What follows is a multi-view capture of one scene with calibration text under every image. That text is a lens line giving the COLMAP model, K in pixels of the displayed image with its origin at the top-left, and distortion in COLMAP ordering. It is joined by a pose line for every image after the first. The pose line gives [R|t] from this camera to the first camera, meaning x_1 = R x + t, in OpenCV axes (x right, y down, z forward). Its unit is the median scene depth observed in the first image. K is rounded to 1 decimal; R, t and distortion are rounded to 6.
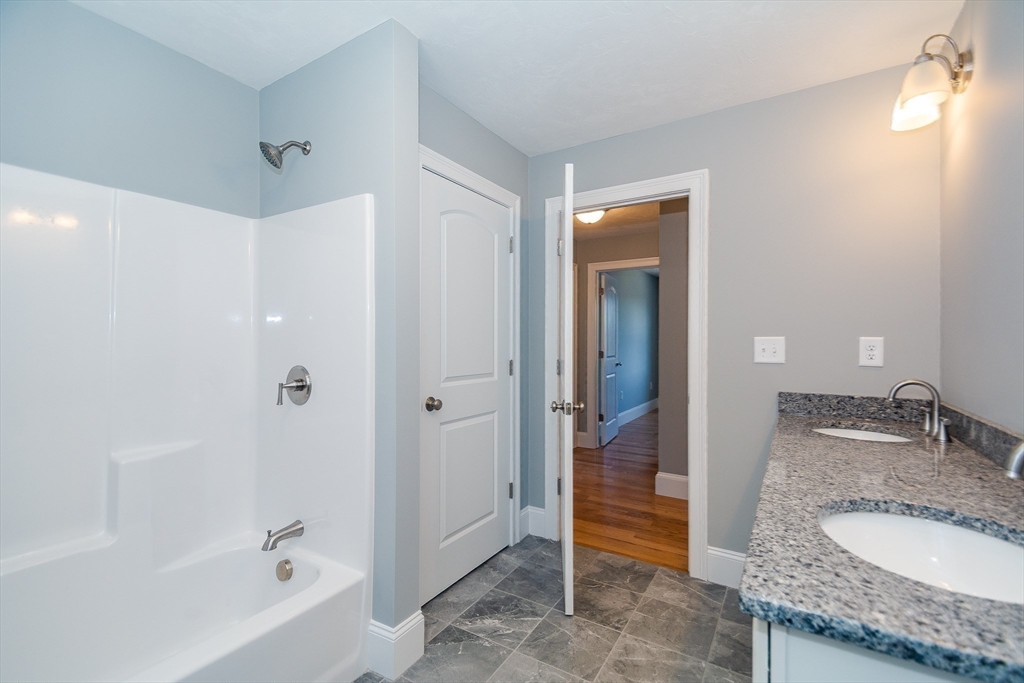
lens RADIAL K [[454.8, 0, 514.3], [0, 454.8, 347.6], [0, 0, 1]] dist [-0.013106, -0.000040]
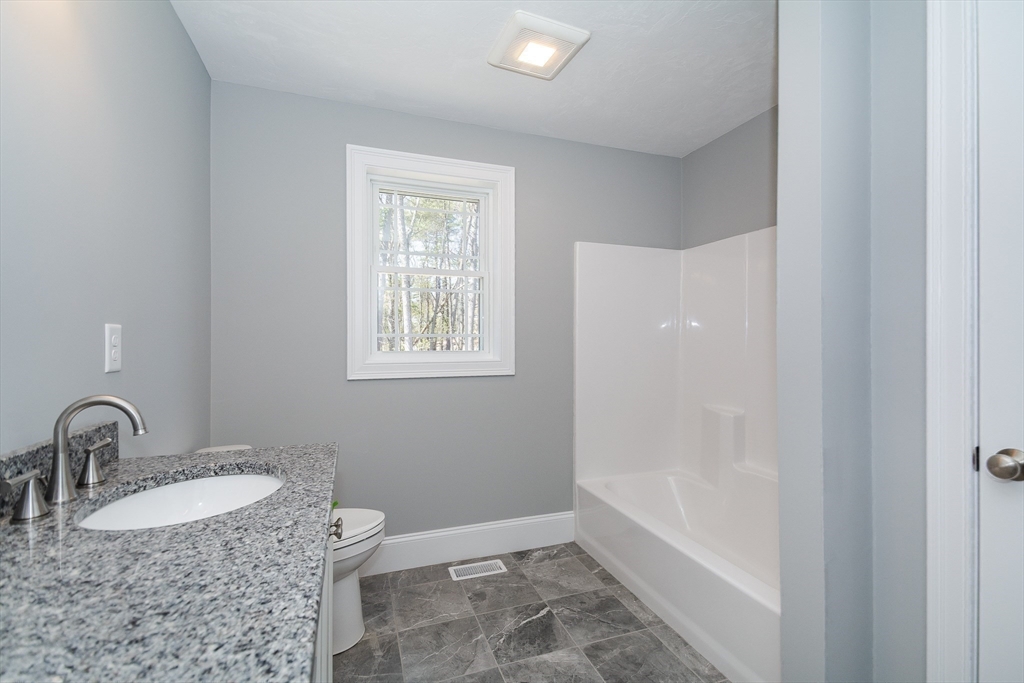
lens RADIAL K [[454.8, 0, 514.3], [0, 454.8, 347.6], [0, 0, 1]] dist [-0.013106, -0.000040]
pose [[-0.622748, 0.000869, -0.782422, 1.033059], [-0.003697, 0.999985, 0.004053, 0.019499], [0.782414, 0.005416, -0.622735, 1.856319]]
